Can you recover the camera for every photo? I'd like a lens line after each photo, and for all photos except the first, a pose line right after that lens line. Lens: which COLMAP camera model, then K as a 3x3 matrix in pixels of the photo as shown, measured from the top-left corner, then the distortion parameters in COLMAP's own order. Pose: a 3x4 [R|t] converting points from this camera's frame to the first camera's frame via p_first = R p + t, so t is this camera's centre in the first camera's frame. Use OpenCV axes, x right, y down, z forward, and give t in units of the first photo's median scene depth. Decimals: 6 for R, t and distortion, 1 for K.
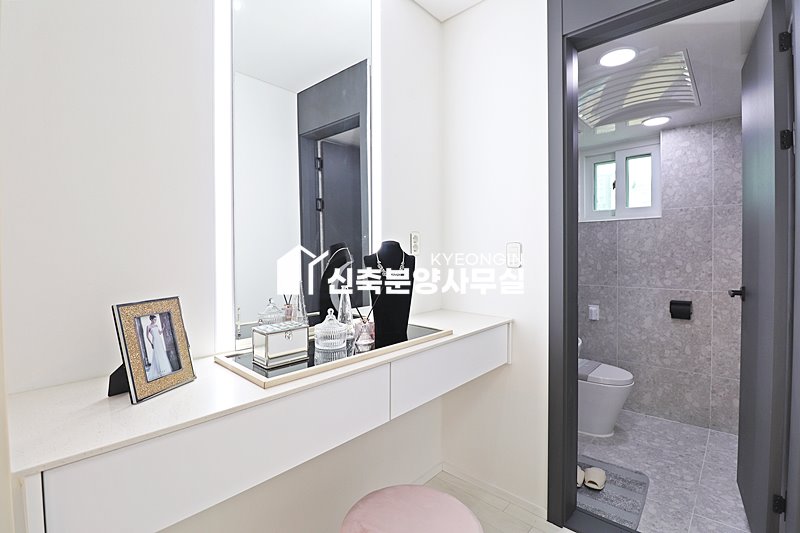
lens RADIAL K [[369.8, 0, 399.4], [0, 369.8, 258.8], [0, 0, 1]] dist [0.003535, -0.015310]
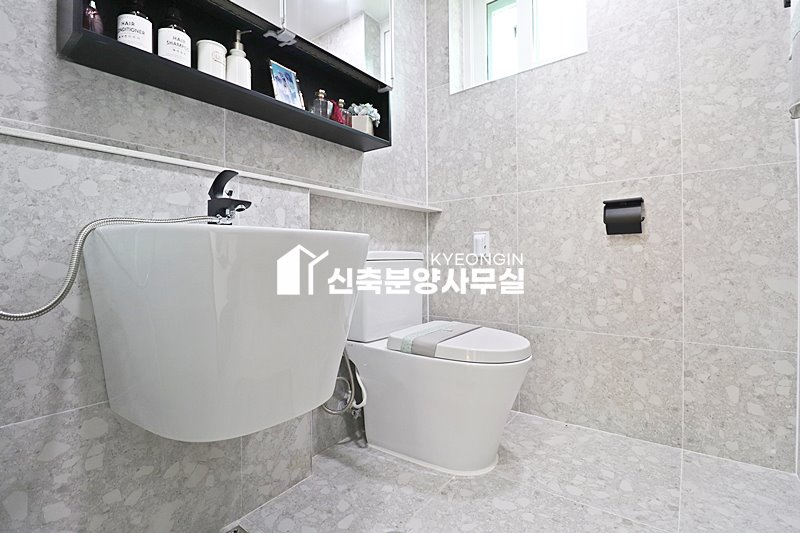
lens RADIAL K [[369.8, 0, 399.4], [0, 369.8, 258.8], [0, 0, 1]] dist [0.003535, -0.015310]
pose [[0.995891, -0.000361, 0.090557, 0.400282], [0.001995, 0.999837, -0.017954, 0.204829], [-0.090536, 0.018061, 0.995729, 0.509710]]
